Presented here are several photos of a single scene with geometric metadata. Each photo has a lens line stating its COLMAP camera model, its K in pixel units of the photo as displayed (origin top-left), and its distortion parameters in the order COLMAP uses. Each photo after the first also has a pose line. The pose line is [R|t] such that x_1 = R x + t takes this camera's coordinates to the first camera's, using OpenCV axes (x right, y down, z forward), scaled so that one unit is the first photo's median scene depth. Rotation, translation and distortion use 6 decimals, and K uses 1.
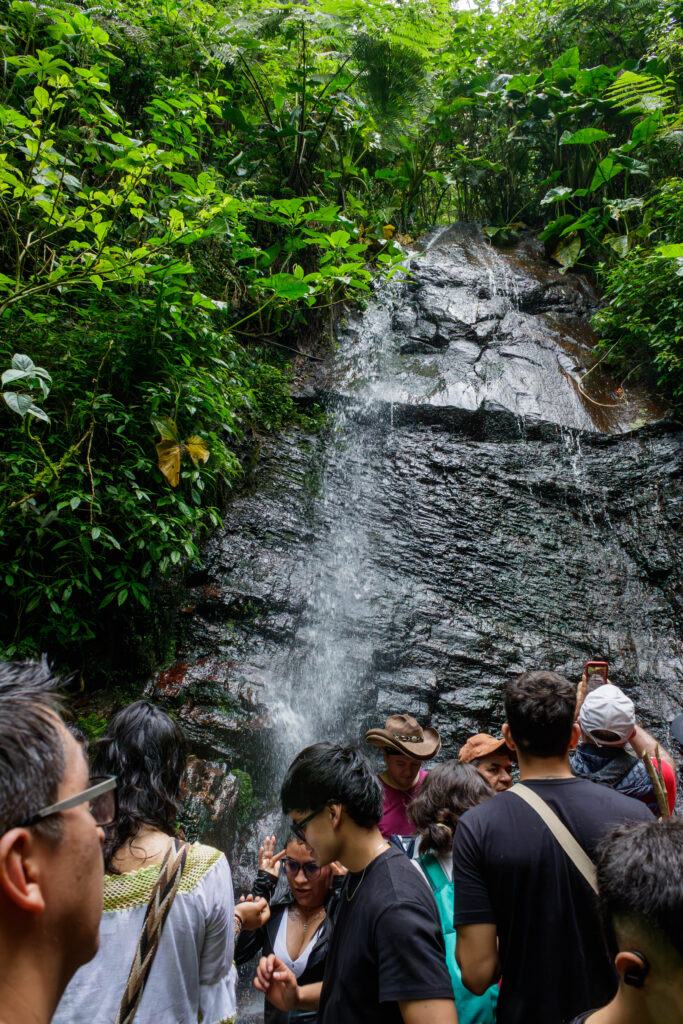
lens RADIAL K [[897.1, 0, 339.1], [0, 897.1, 533.1], [0, 0, 1]] dist [0.008240, -0.005277]
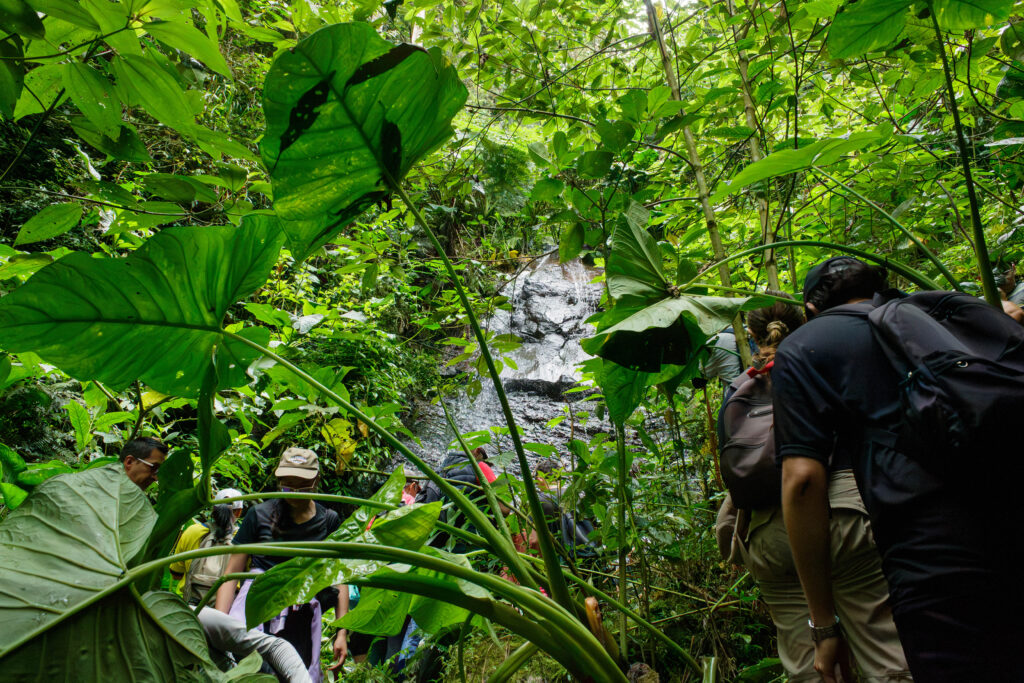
lens RADIAL K [[897.1, 0, 512.0], [0, 897.1, 341.5], [0, 0, 1]] dist [0.008240, -0.005277]
pose [[0.999594, -0.017625, -0.022372, 0.110936], [0.014400, 0.990481, -0.136896, 0.008328], [0.024572, 0.136518, 0.990333, -0.581867]]
